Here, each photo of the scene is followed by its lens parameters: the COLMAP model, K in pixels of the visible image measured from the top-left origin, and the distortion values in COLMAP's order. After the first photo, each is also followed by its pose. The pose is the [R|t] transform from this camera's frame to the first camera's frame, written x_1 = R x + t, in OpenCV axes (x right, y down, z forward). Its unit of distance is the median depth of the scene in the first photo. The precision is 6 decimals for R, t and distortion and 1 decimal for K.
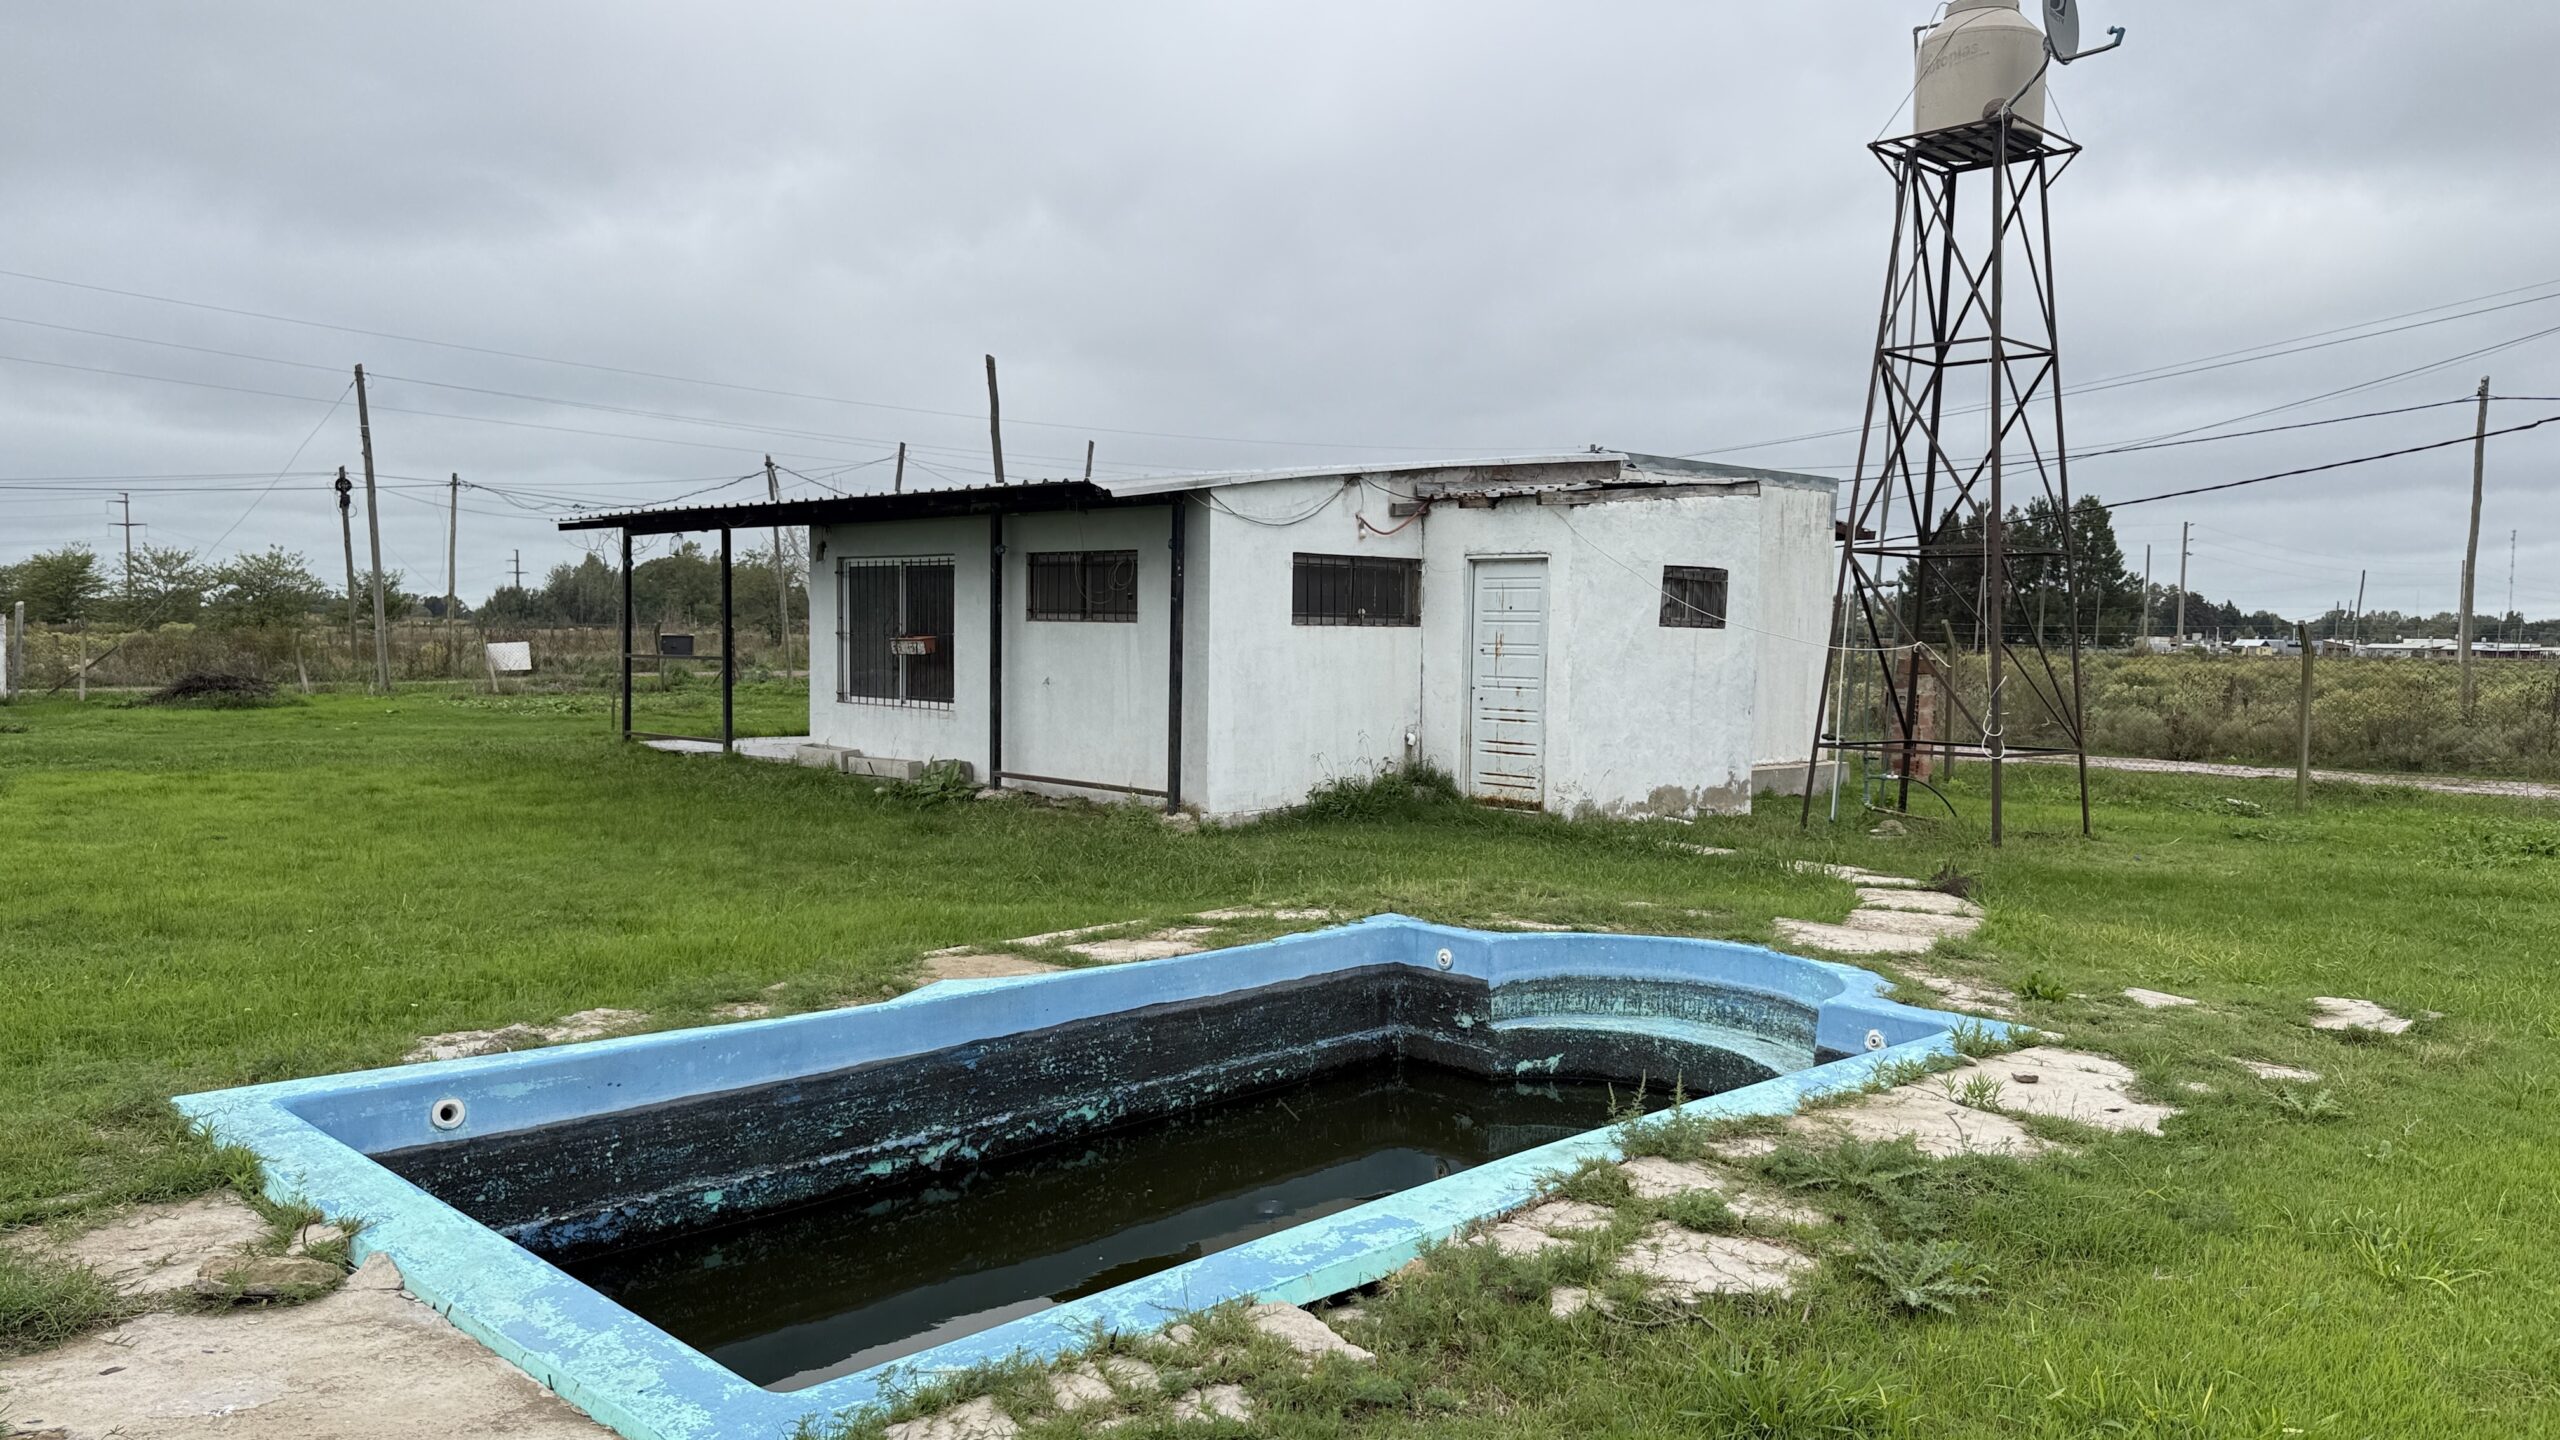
lens RADIAL K [[1785.4, 0, 1286.8], [0, 1785.4, 743.1], [0, 0, 1]] dist [0.161161, -0.300981]
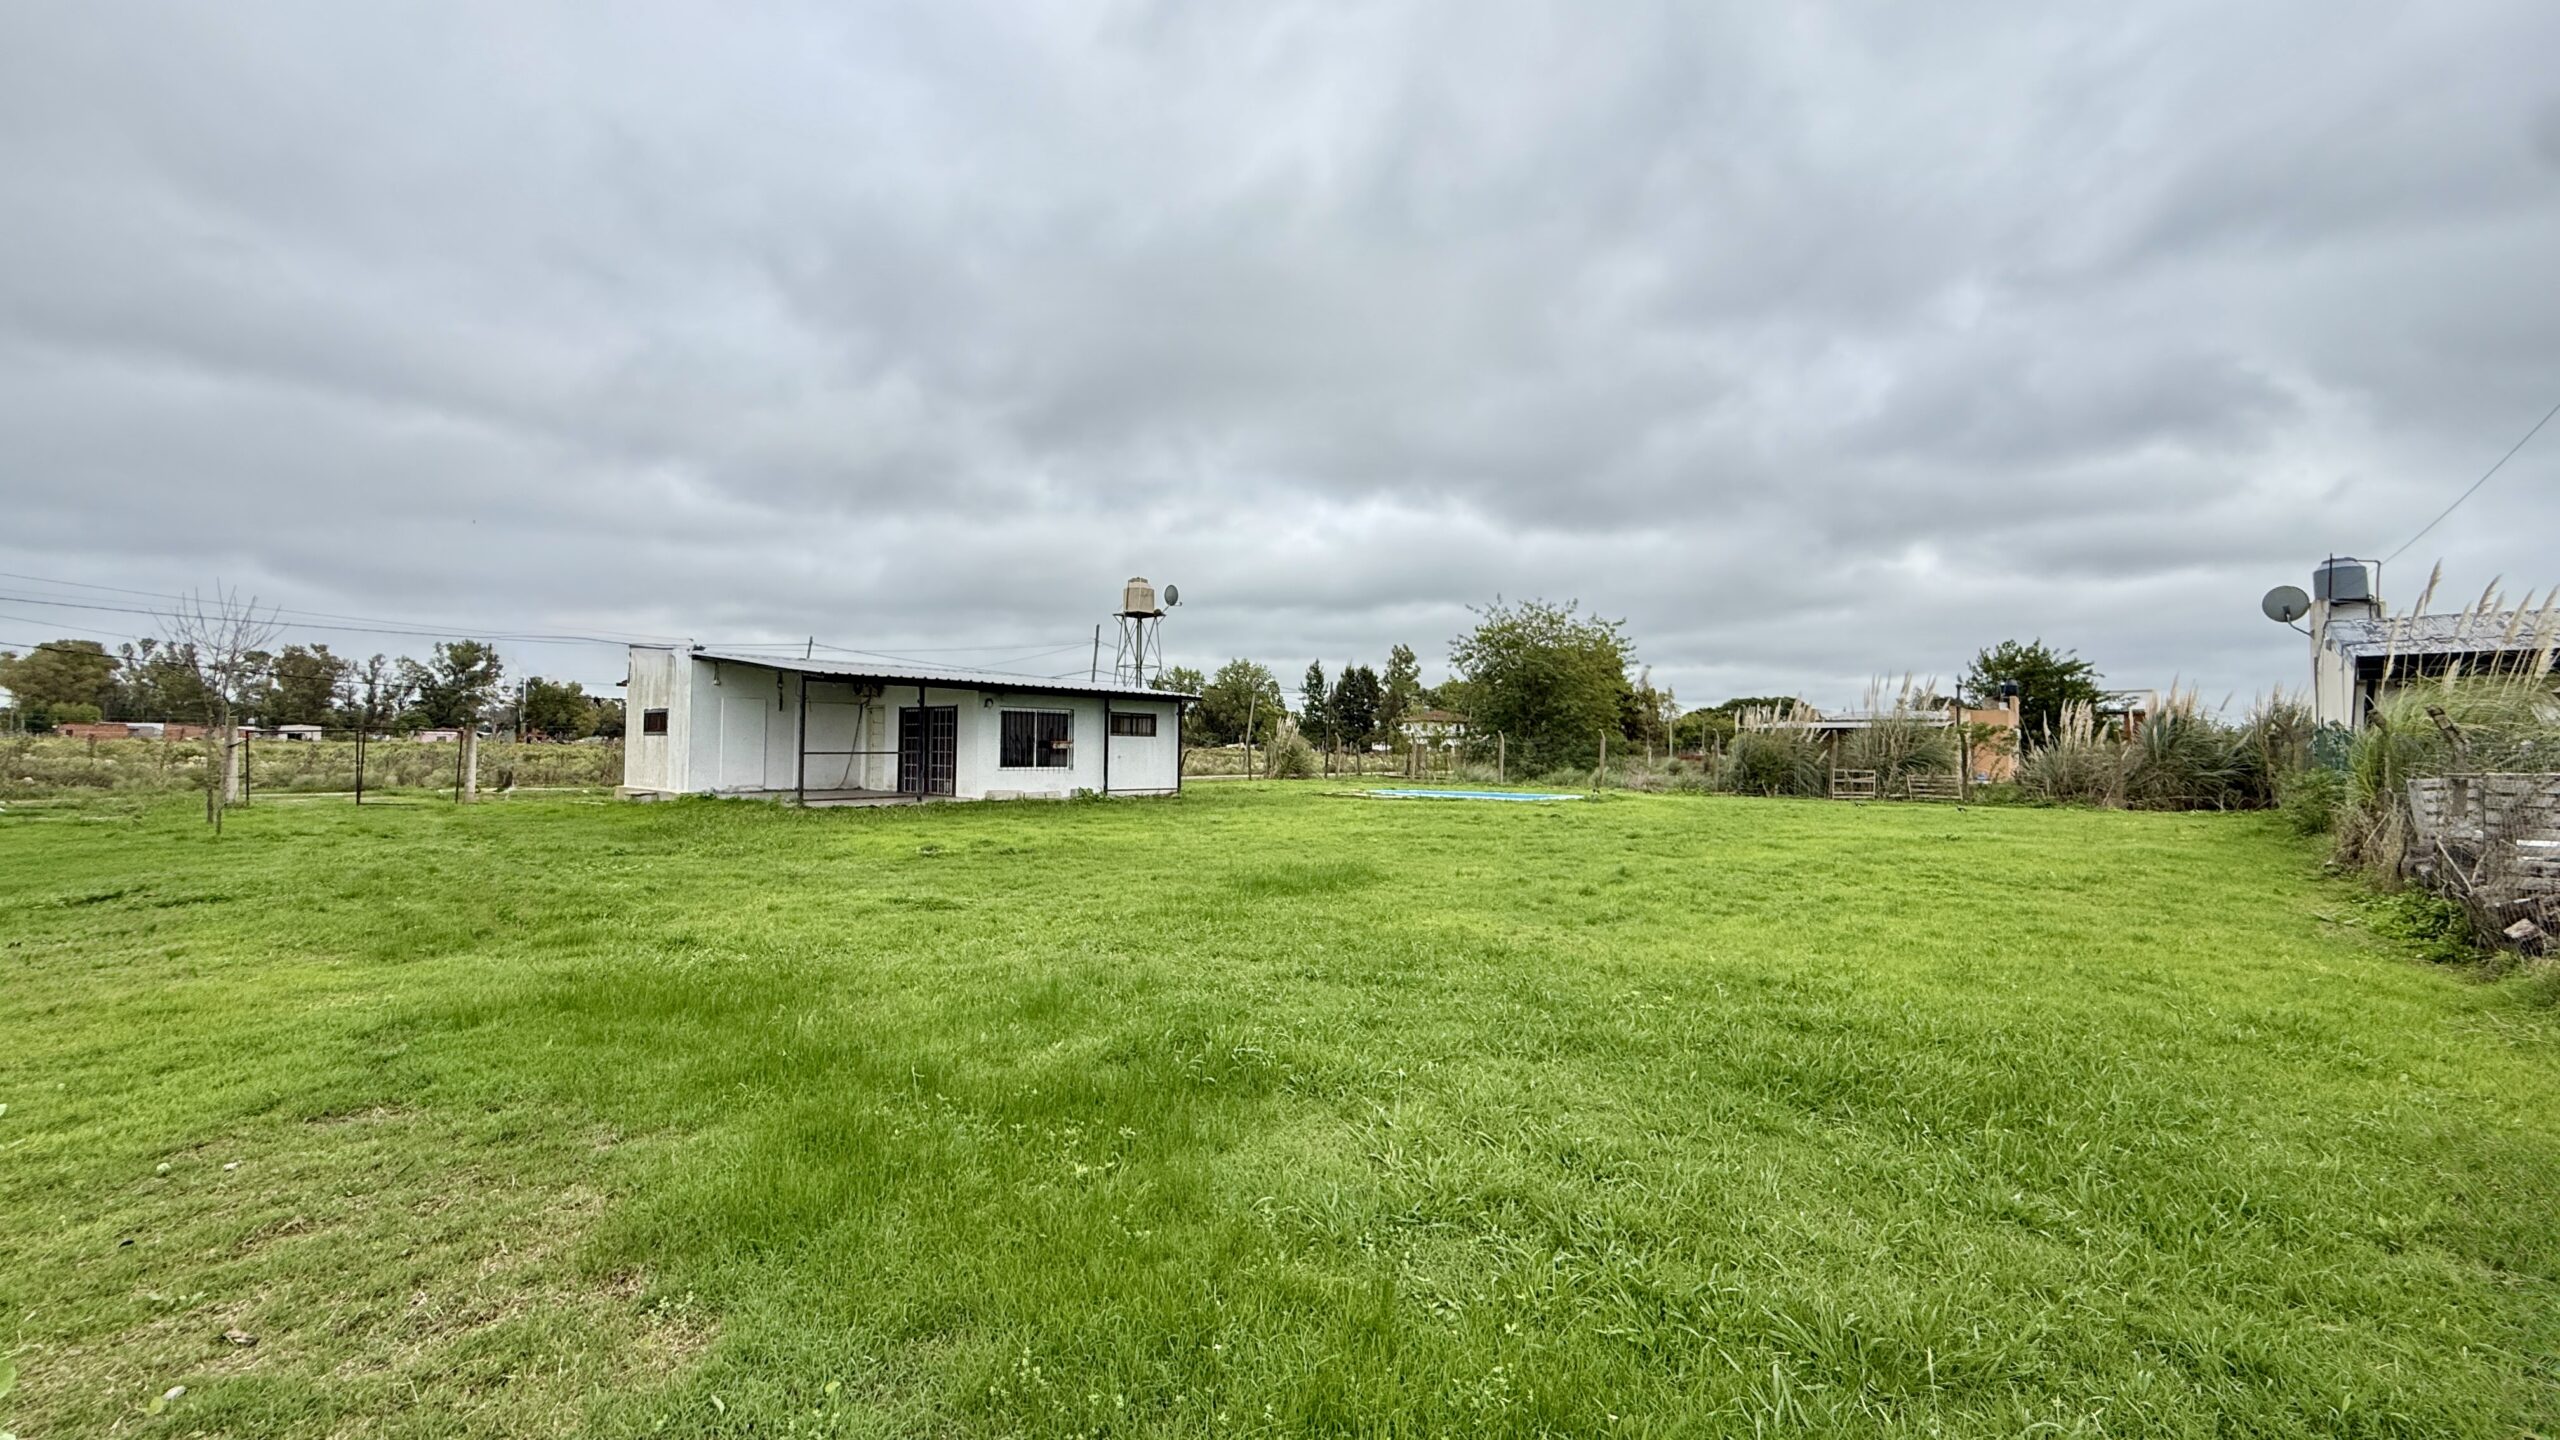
lens RADIAL K [[1009.1, 0, 1277.9], [0, 1009.1, 714.3], [0, 0, 1]] dist [0.000057, -0.000319]
pose [[-0.102589, 0.014792, 0.994614, -1.793001], [0.045731, 0.998902, -0.010139, -0.075124], [-0.993672, 0.044445, -0.103153, 0.915705]]
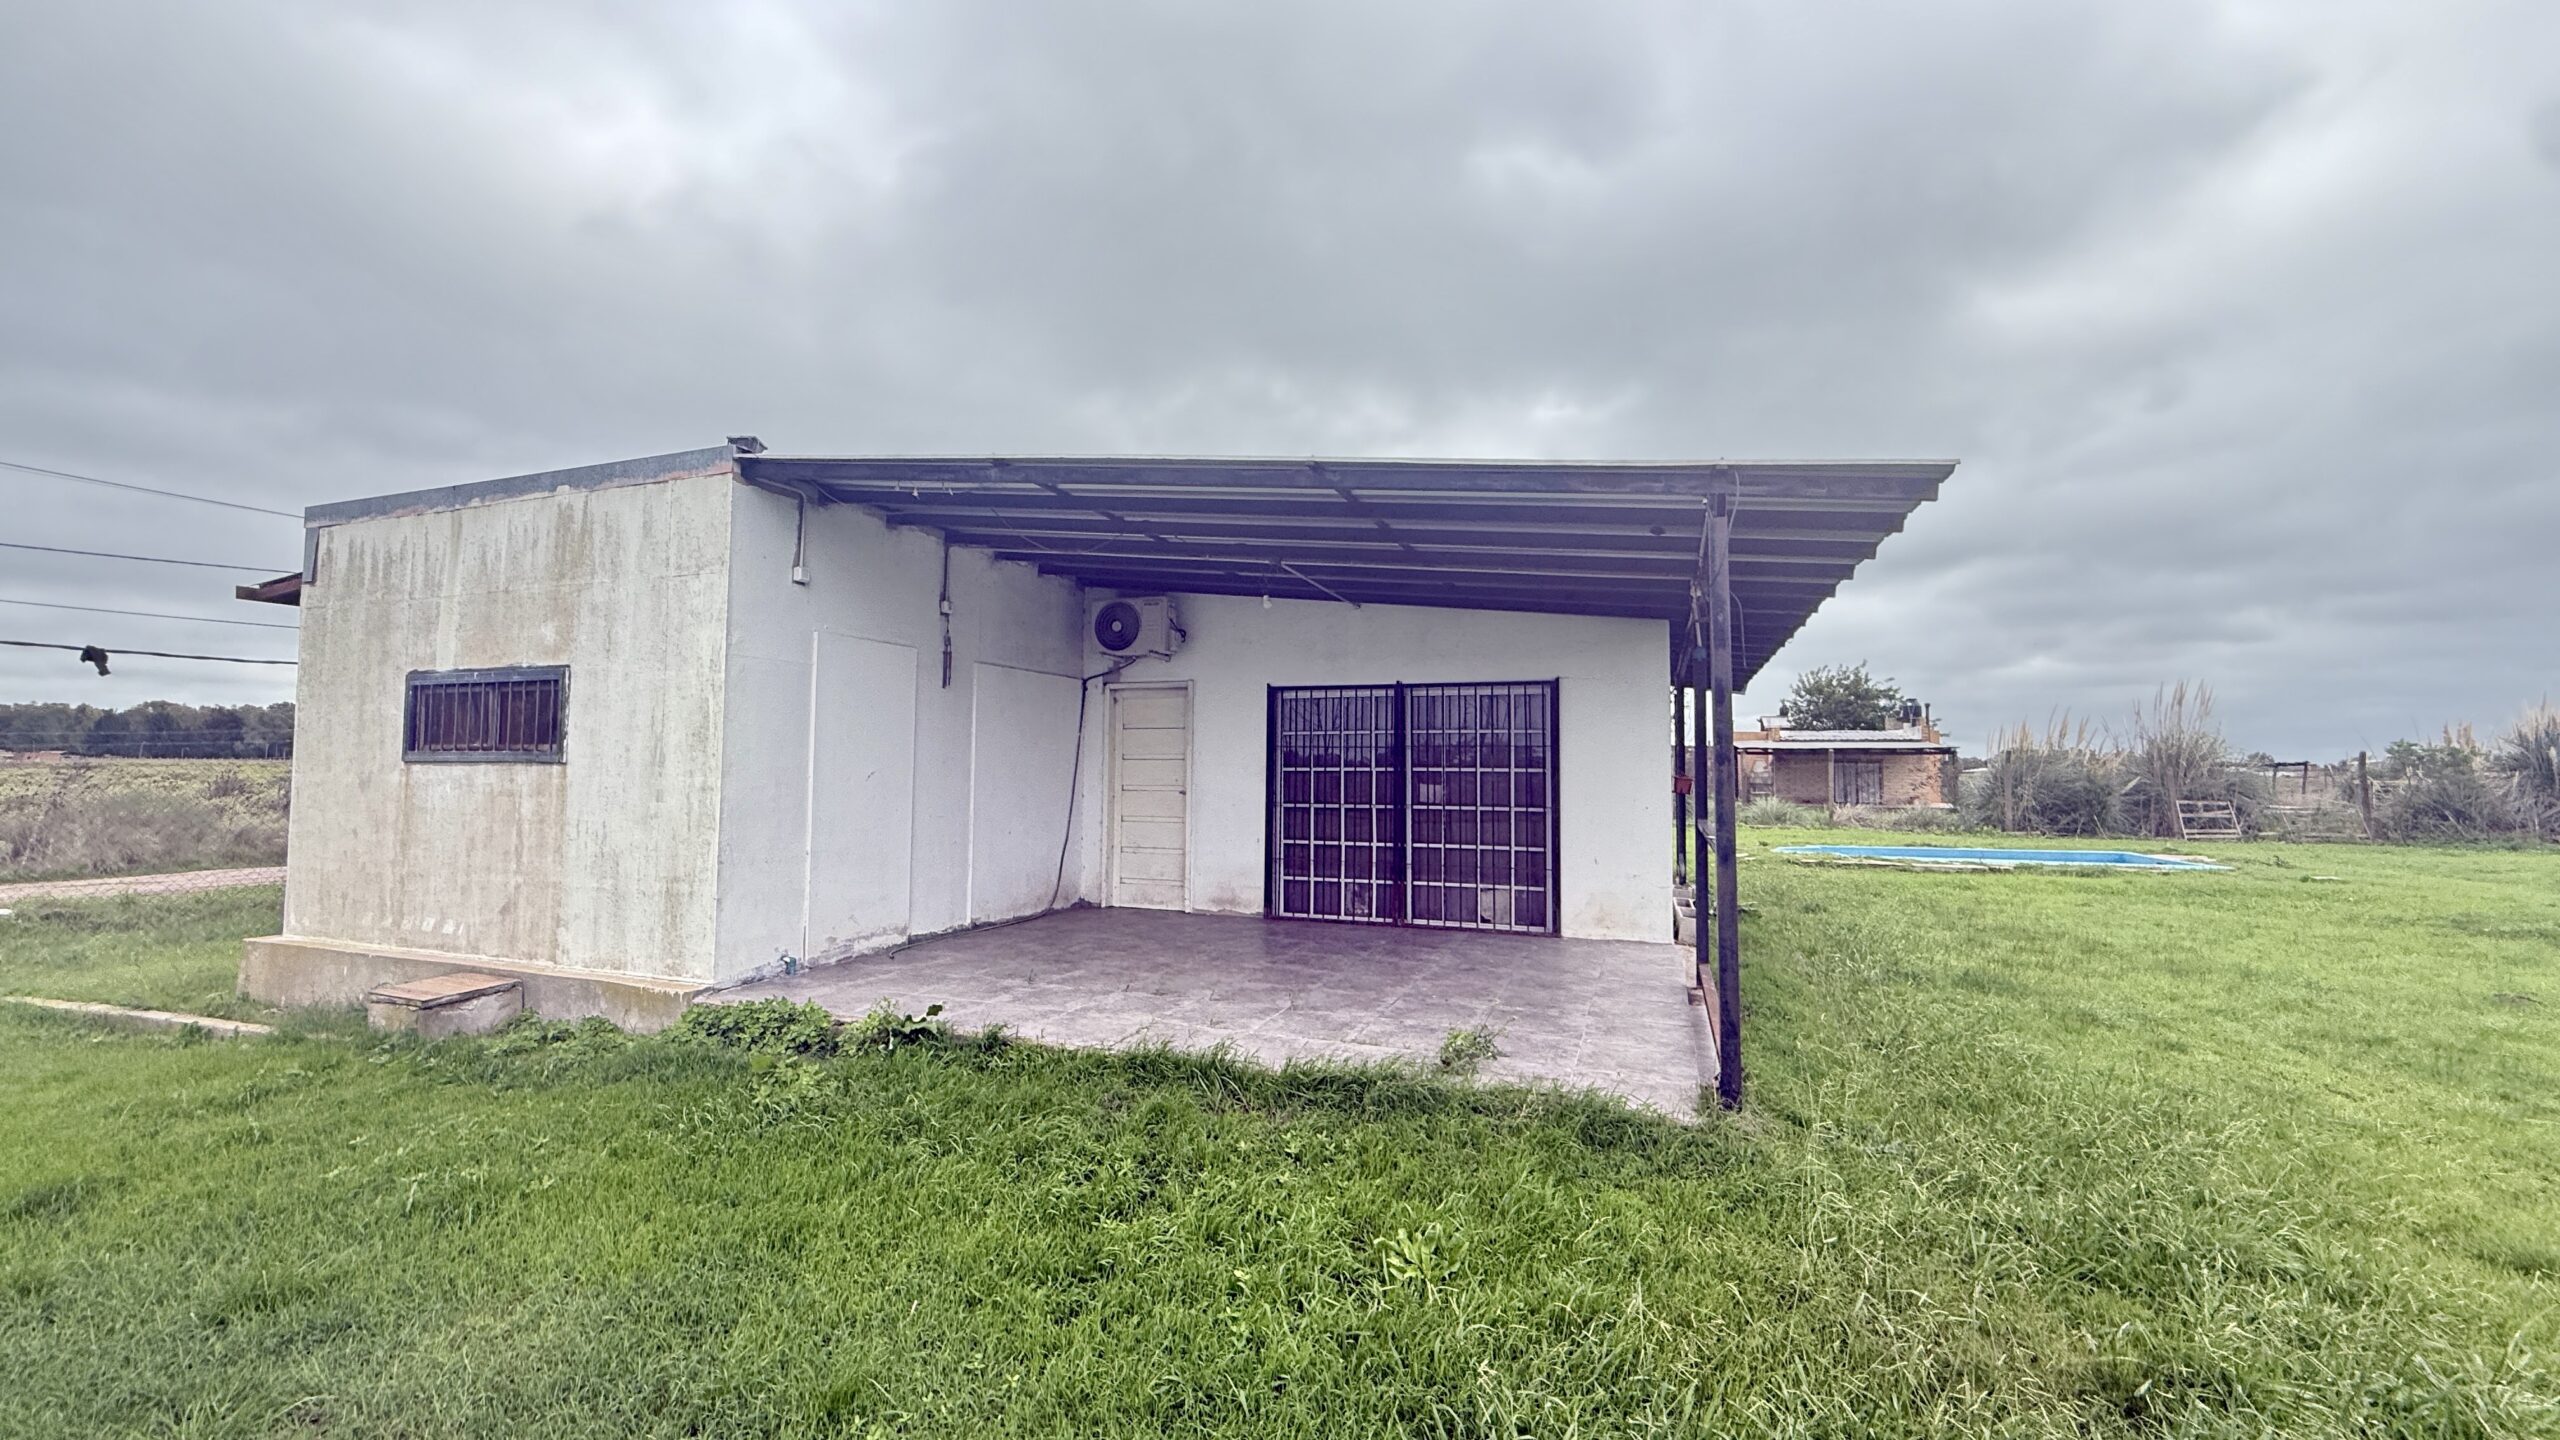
lens RADIAL K [[1009.1, 0, 1277.9], [0, 1009.1, 714.3], [0, 0, 1]] dist [0.000057, -0.000319]
pose [[-0.440419, 0.027879, 0.897359, -0.686513], [0.036807, 0.999238, -0.012979, -0.104906], [-0.897037, 0.027313, -0.441110, 1.593264]]
